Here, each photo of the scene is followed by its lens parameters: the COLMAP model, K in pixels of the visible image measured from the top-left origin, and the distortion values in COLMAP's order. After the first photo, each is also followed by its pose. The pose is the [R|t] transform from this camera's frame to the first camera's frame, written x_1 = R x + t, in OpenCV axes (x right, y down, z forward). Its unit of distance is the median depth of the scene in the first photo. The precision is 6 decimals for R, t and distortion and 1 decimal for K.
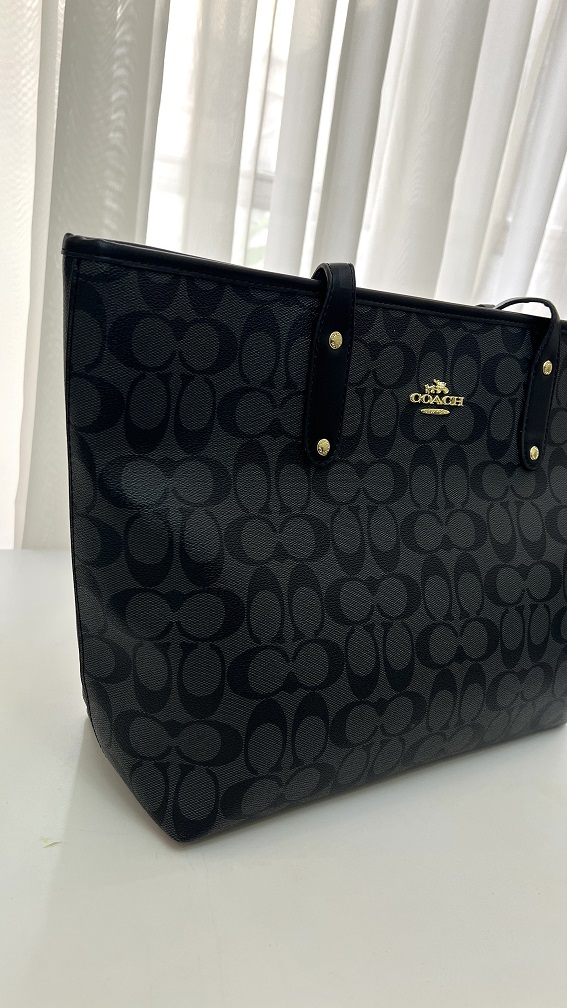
lens RADIAL K [[816.4, 0, 283.5], [0, 816.4, 504.0], [0, 0, 1]] dist [0.216139, -0.596279]
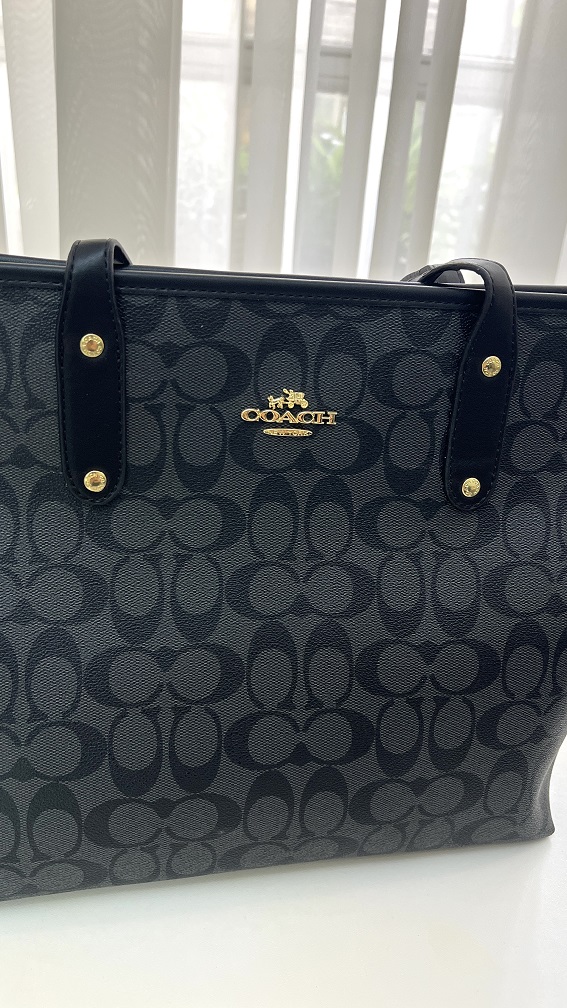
lens RADIAL K [[816.4, 0, 283.5], [0, 816.4, 504.0], [0, 0, 1]] dist [0.216139, -0.596279]
pose [[0.912686, 0.104433, -0.395093, 0.475041], [-0.046115, 0.986940, 0.154345, -0.161289], [0.406052, -0.122648, 0.905582, 0.332265]]
